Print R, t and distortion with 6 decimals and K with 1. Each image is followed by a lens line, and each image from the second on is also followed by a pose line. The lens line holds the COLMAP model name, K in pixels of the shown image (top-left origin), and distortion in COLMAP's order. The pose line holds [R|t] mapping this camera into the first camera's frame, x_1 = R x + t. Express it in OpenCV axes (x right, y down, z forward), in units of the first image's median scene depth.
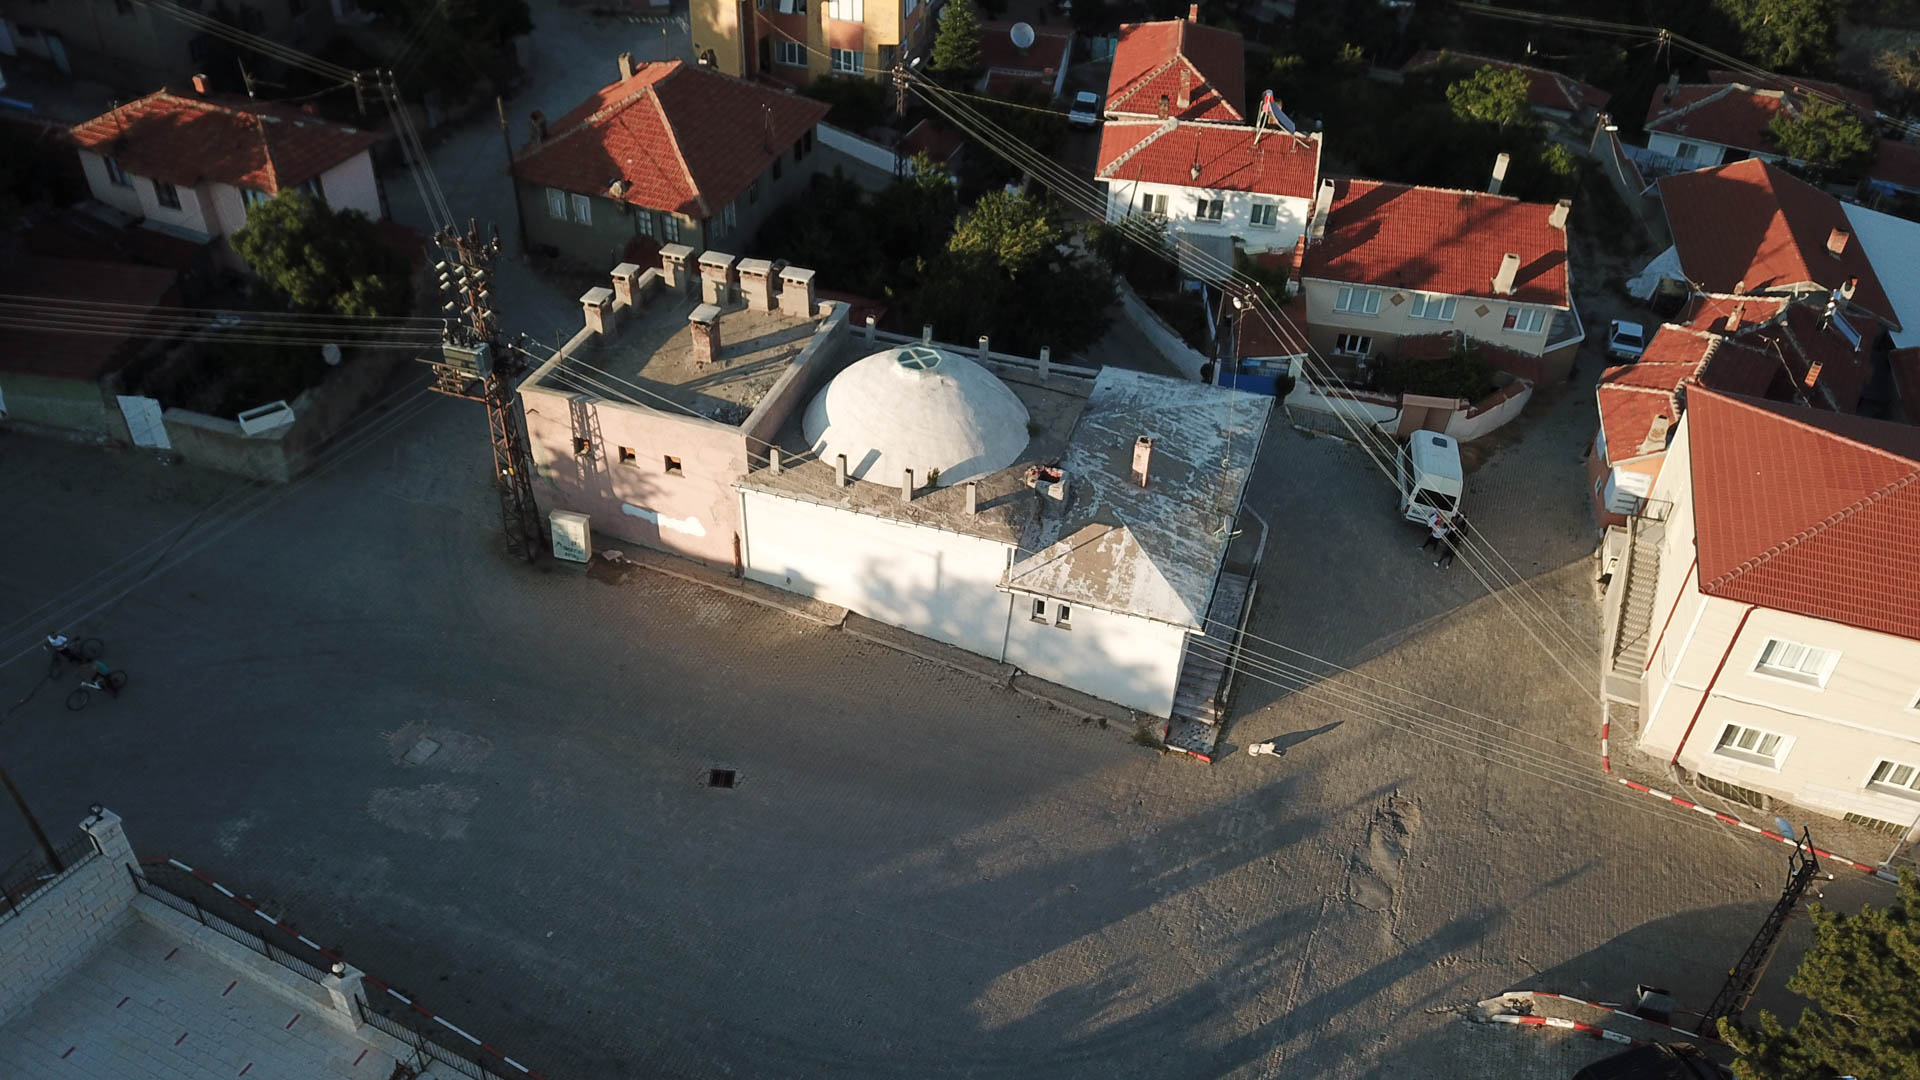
lens RADIAL K [[1467.0, 0, 956.5], [0, 1467.0, 553.2], [0, 0, 1]] dist [0.011373, -0.011433]
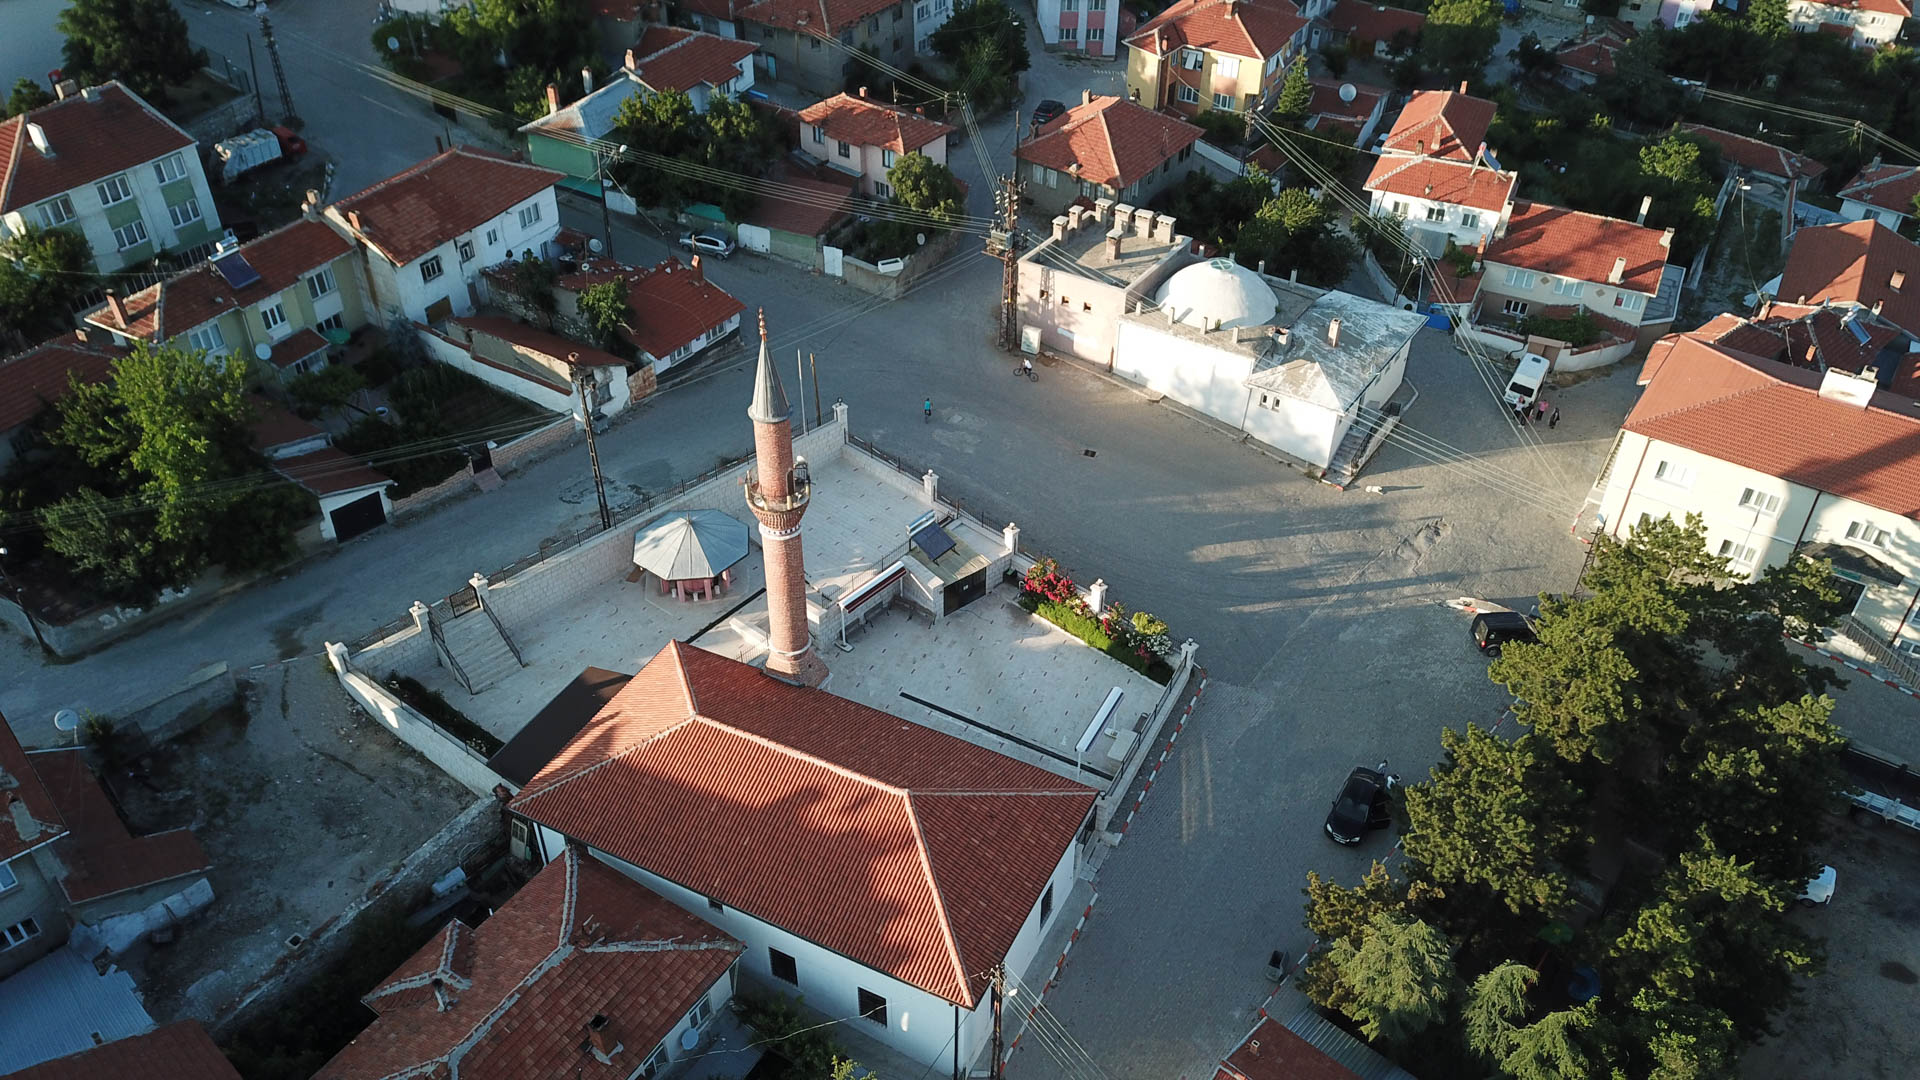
lens RADIAL K [[1467.0, 0, 956.5], [0, 1467.0, 553.2], [0, 0, 1]] dist [0.011373, -0.011433]
pose [[0.961384, 0.146679, -0.232864, 0.129351], [-0.148462, 0.988868, 0.009950, 0.245909], [0.231731, 0.025006, 0.972458, -0.850410]]
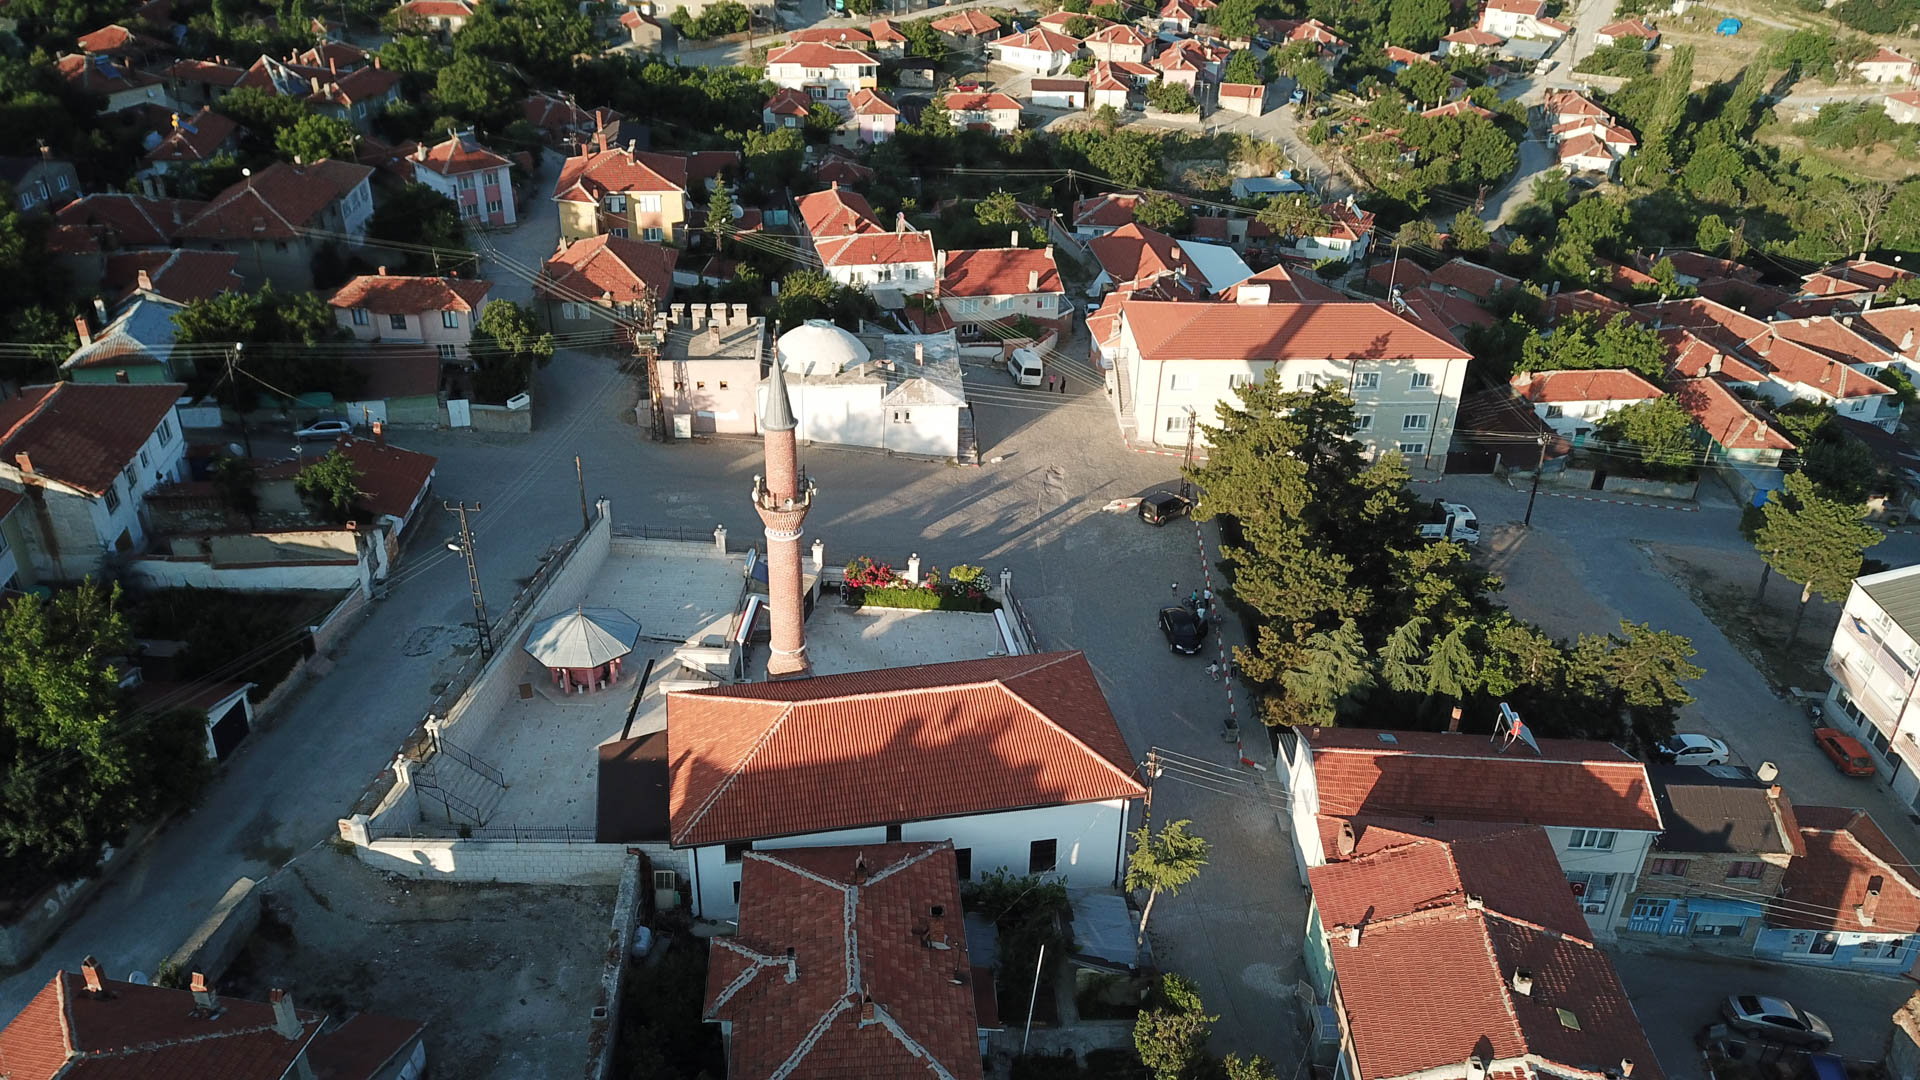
lens RADIAL K [[1461.4, 0, 956.2], [0, 1461.4, 566.2], [0, 0, 1]] dist [0.030980, -0.065068]
pose [[0.928903, -0.198960, 0.312336, -0.553420], [0.238242, 0.966771, -0.092706, 0.448350], [-0.283513, 0.160526, 0.945437, -1.047601]]
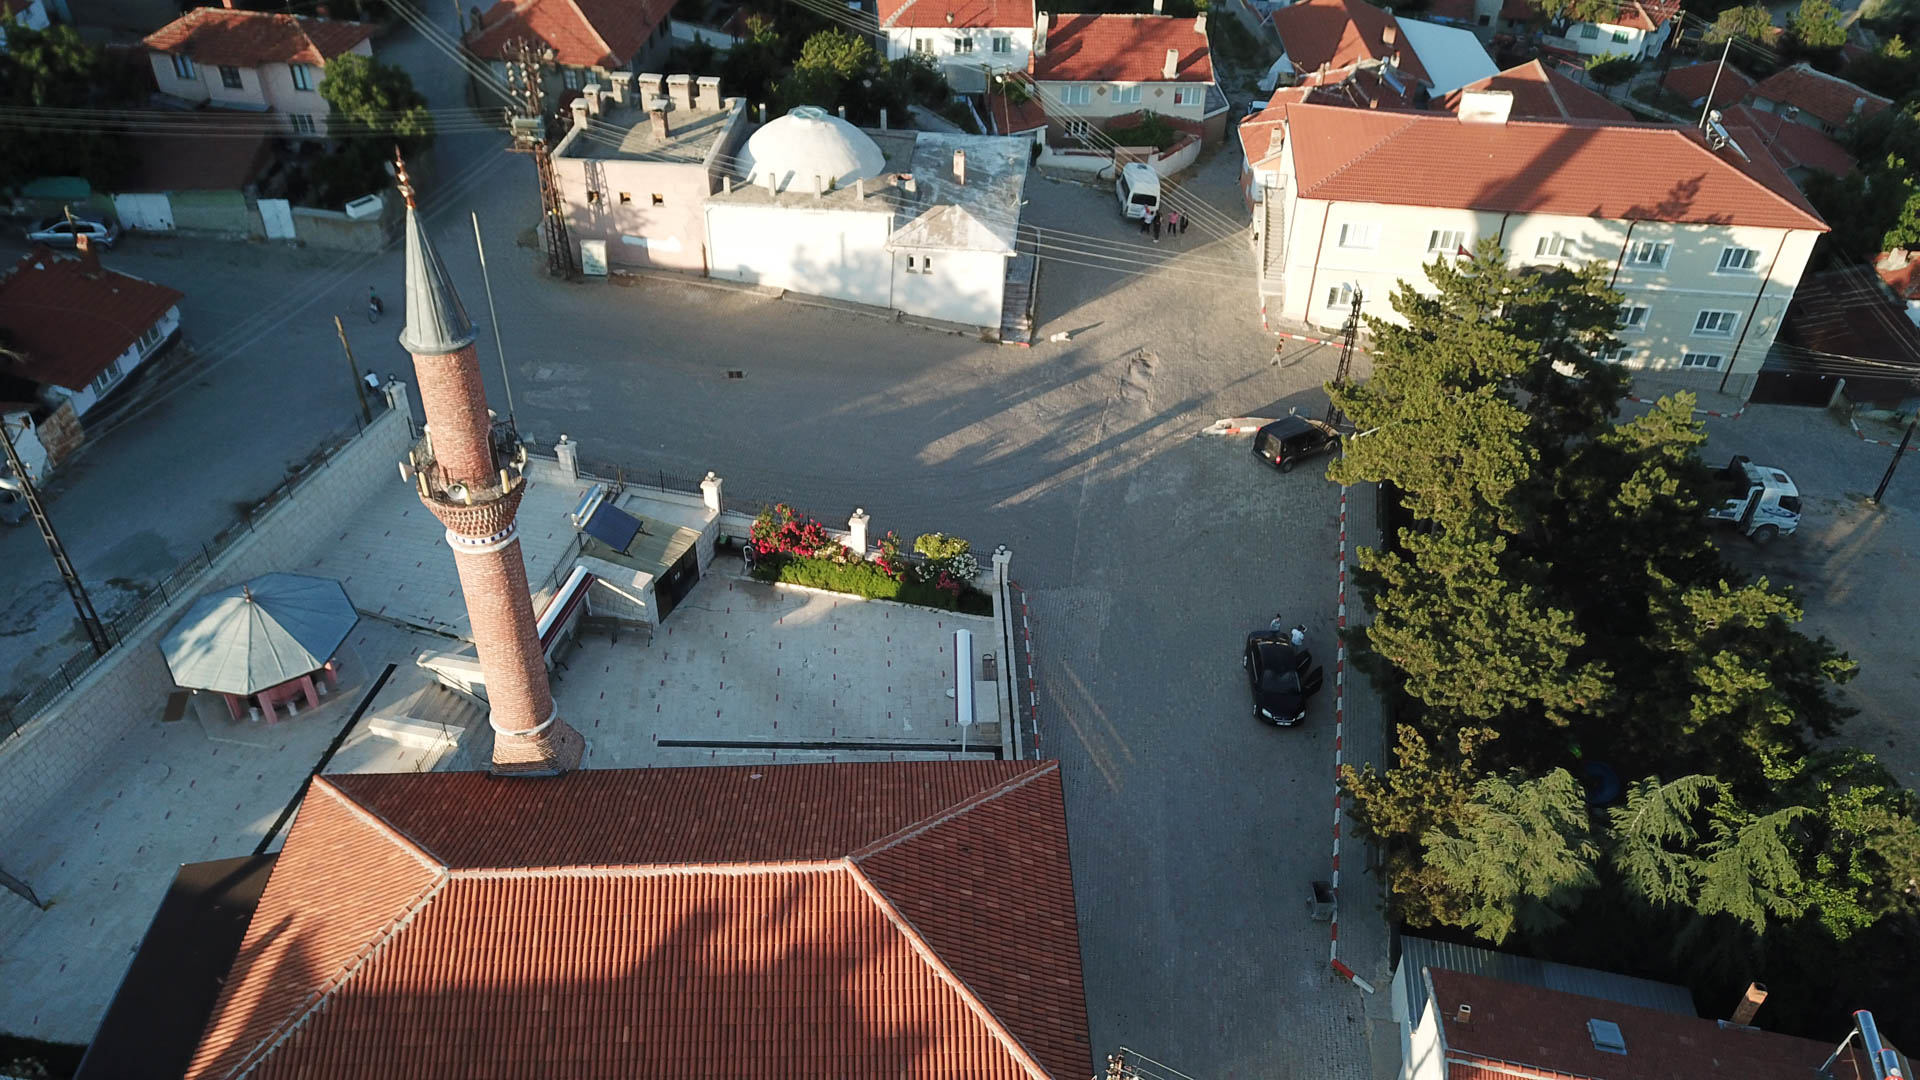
lens RADIAL K [[1467.0, 0, 956.5], [0, 1467.0, 553.2], [0, 0, 1]] dist [0.011373, -0.011433]
pose [[0.975988, -0.146955, 0.160783, -0.171063], [0.146179, 0.989117, 0.016710, 0.289303], [-0.161489, 0.007195, 0.986848, -0.493592]]
